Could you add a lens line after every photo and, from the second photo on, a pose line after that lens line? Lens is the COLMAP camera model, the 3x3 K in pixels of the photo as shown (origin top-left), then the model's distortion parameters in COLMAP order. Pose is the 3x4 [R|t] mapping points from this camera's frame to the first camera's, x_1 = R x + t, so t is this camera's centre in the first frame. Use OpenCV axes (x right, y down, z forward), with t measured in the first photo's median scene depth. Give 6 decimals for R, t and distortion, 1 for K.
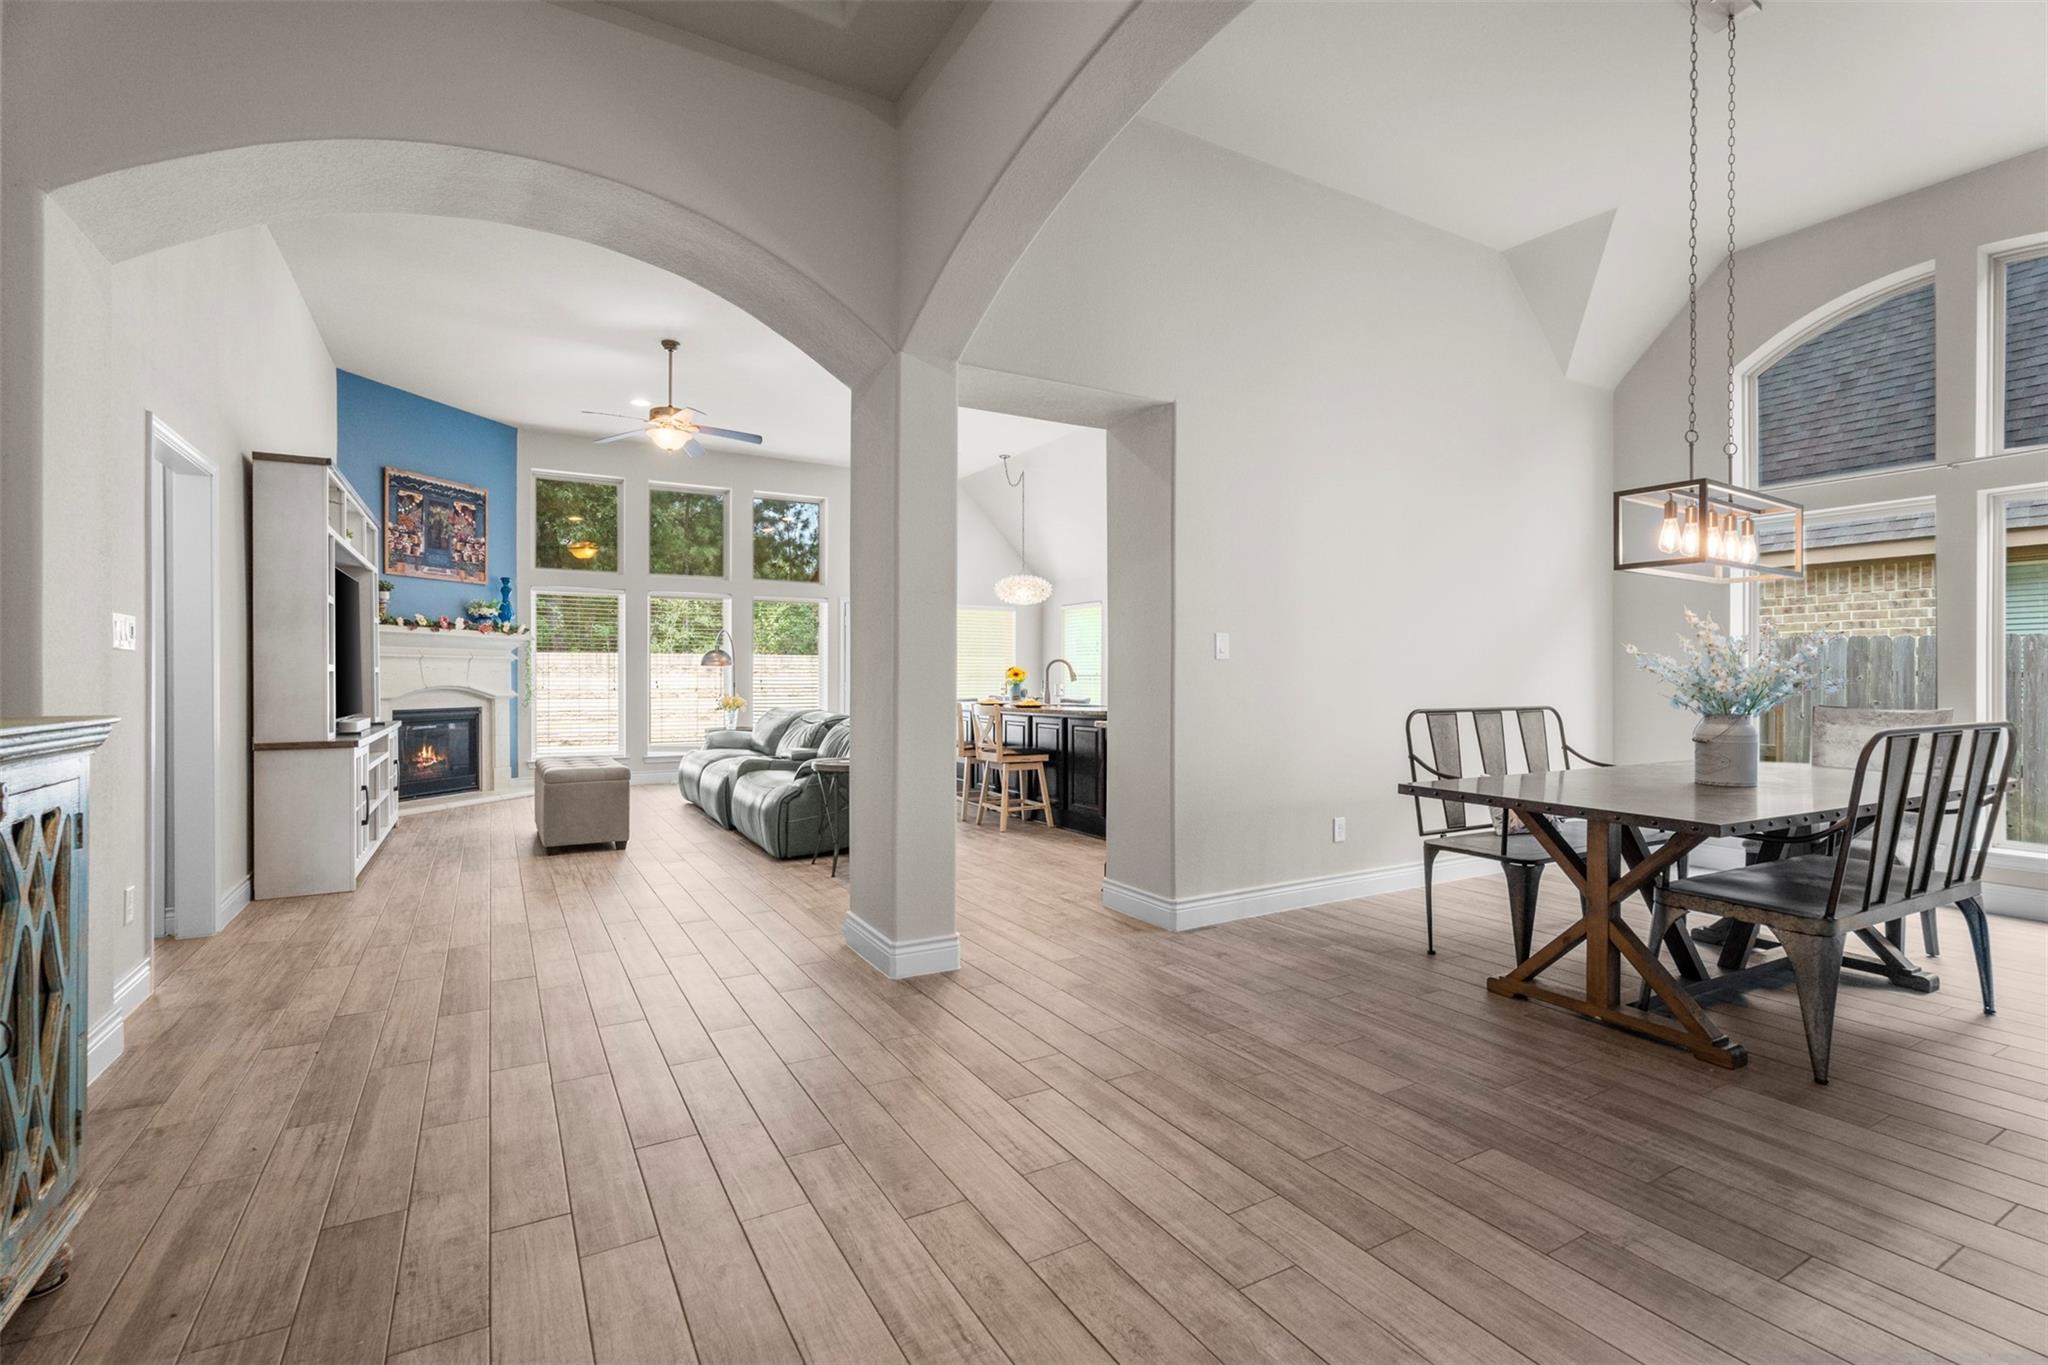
lens RADIAL K [[900.8, 0, 1036.5], [0, 900.8, 680.7], [0, 0, 1]] dist [0.001784, -0.000815]
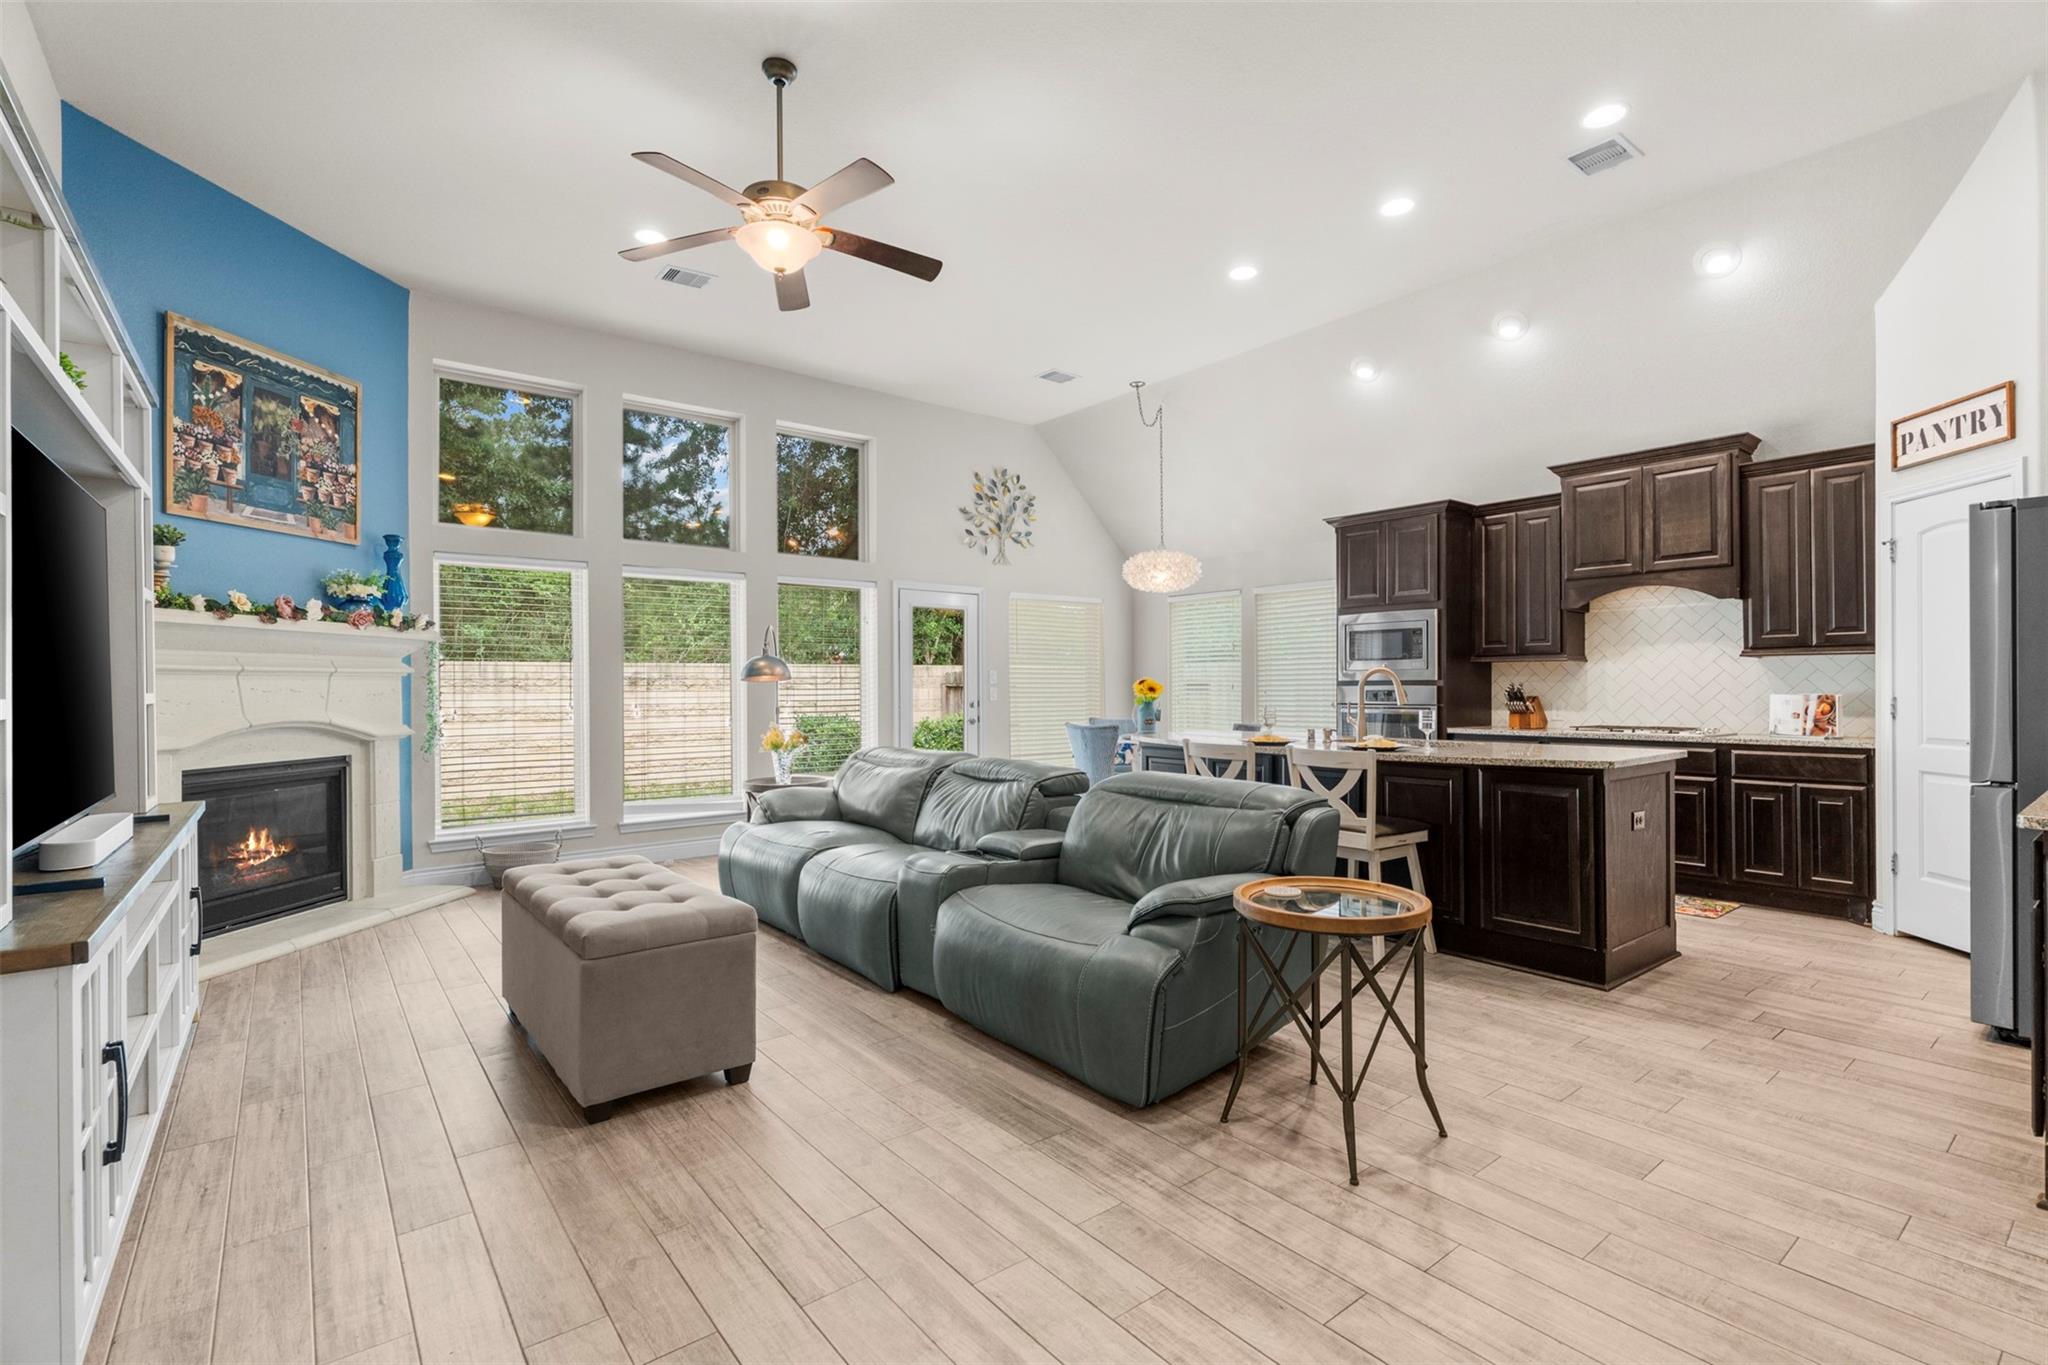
lens RADIAL K [[900.8, 0, 1016.3], [0, 900.8, 682.7], [0, 0, 1]] dist [0.001784, -0.000815]
pose [[0.990937, -0.006077, 0.134187, -0.277583], [0.006931, 0.999959, -0.005892, -0.011670], [-0.134146, 0.006768, 0.990938, 0.378905]]
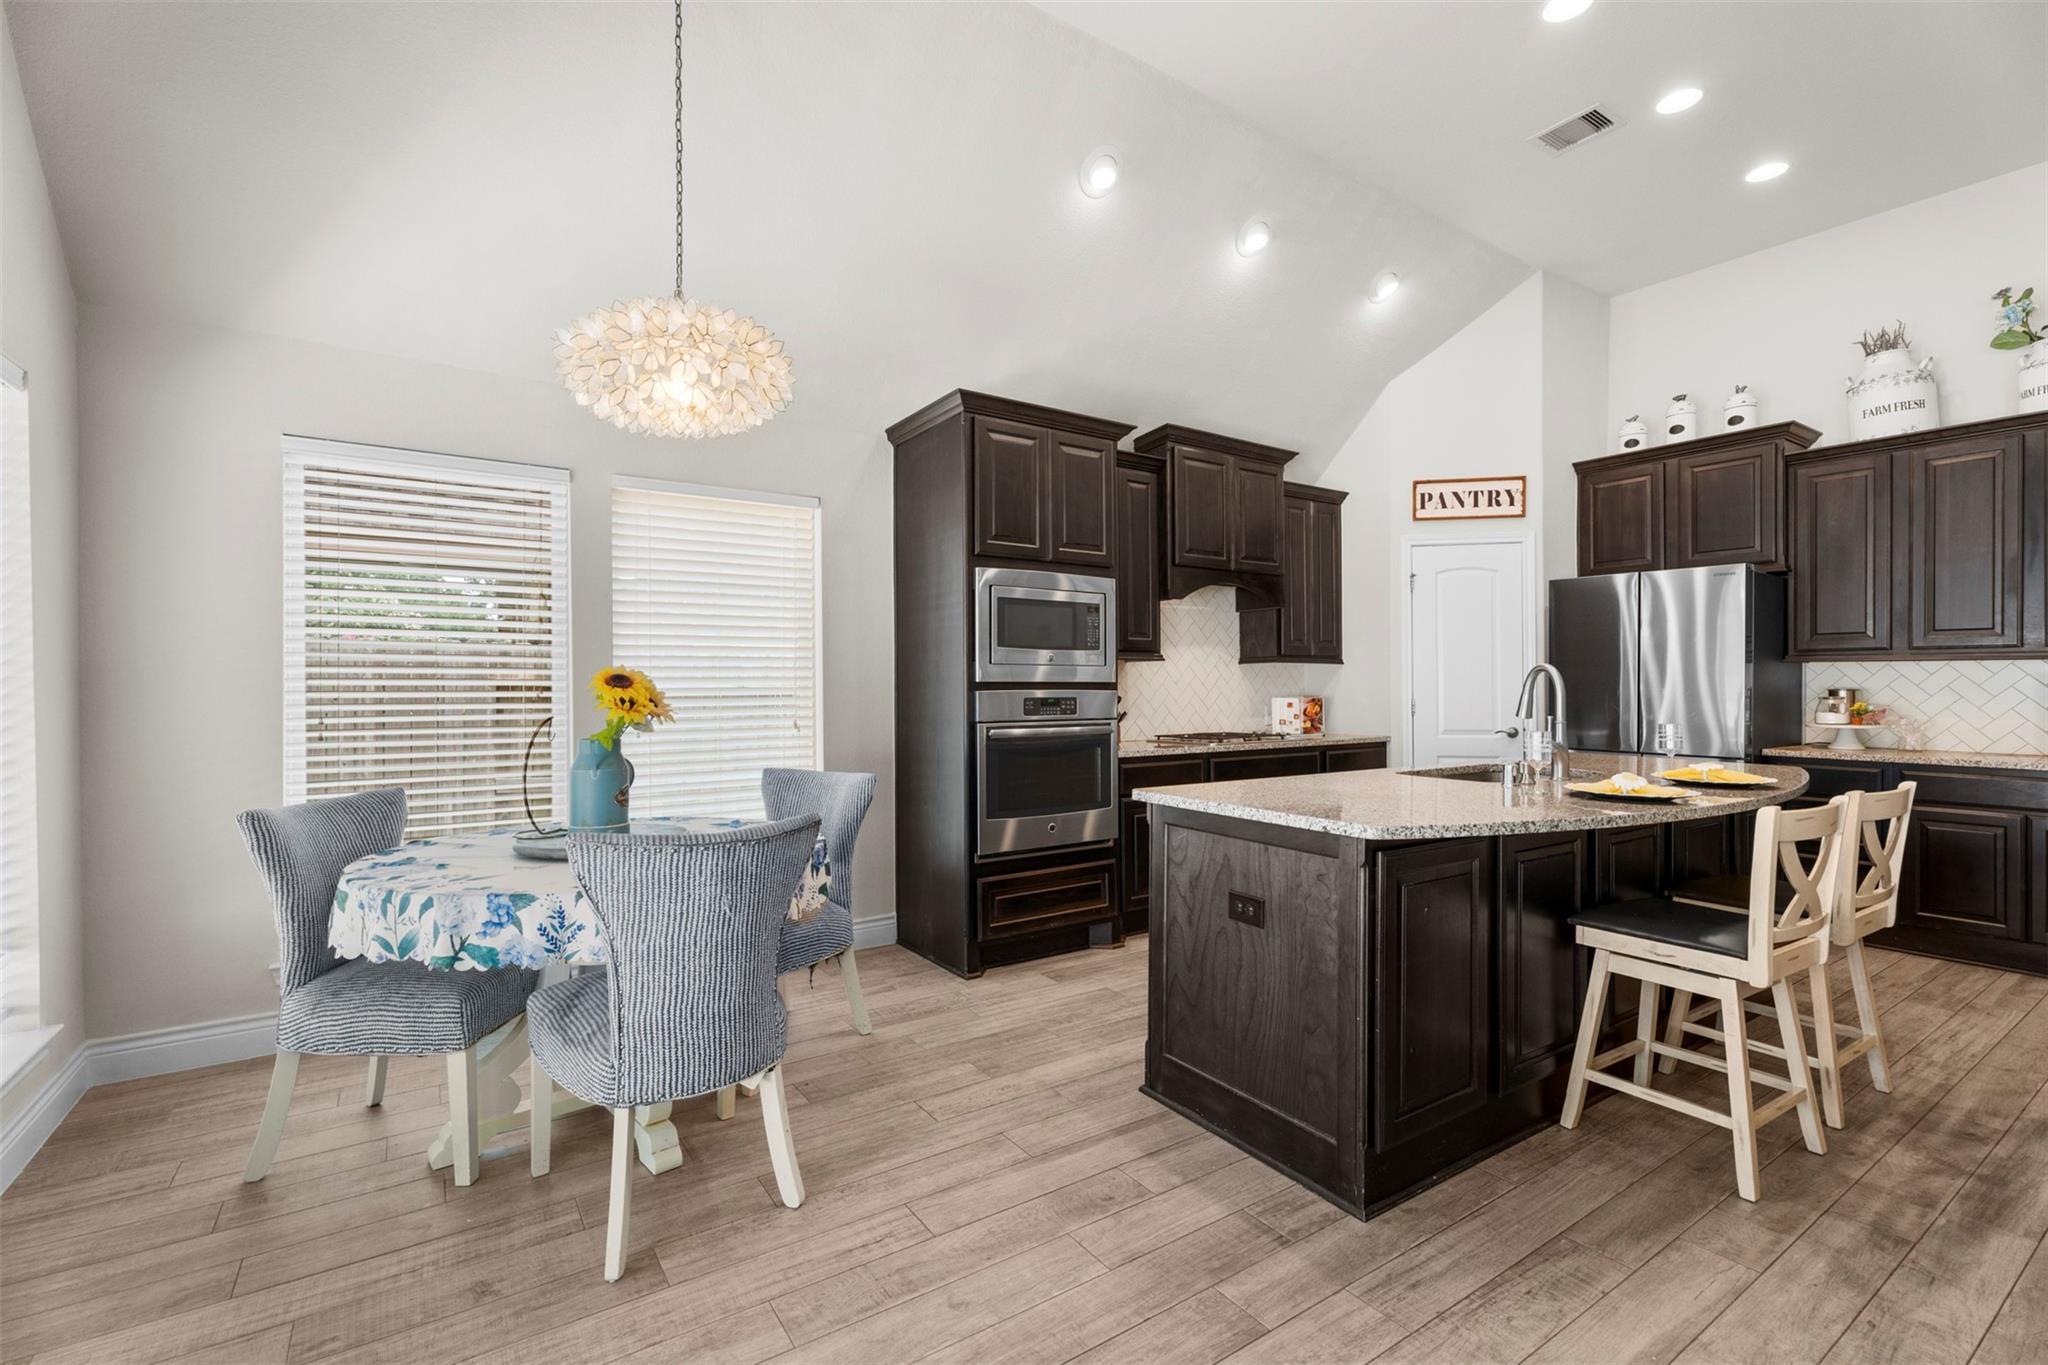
lens RADIAL K [[900.8, 0, 1018.6], [0, 900.8, 680.5], [0, 0, 1]] dist [0.001784, -0.000815]
pose [[-0.059328, 0.005625, 0.998223, -0.333917], [0.003695, 0.999979, -0.005416, -0.013839], [-0.998232, 0.003367, -0.059347, 1.059547]]
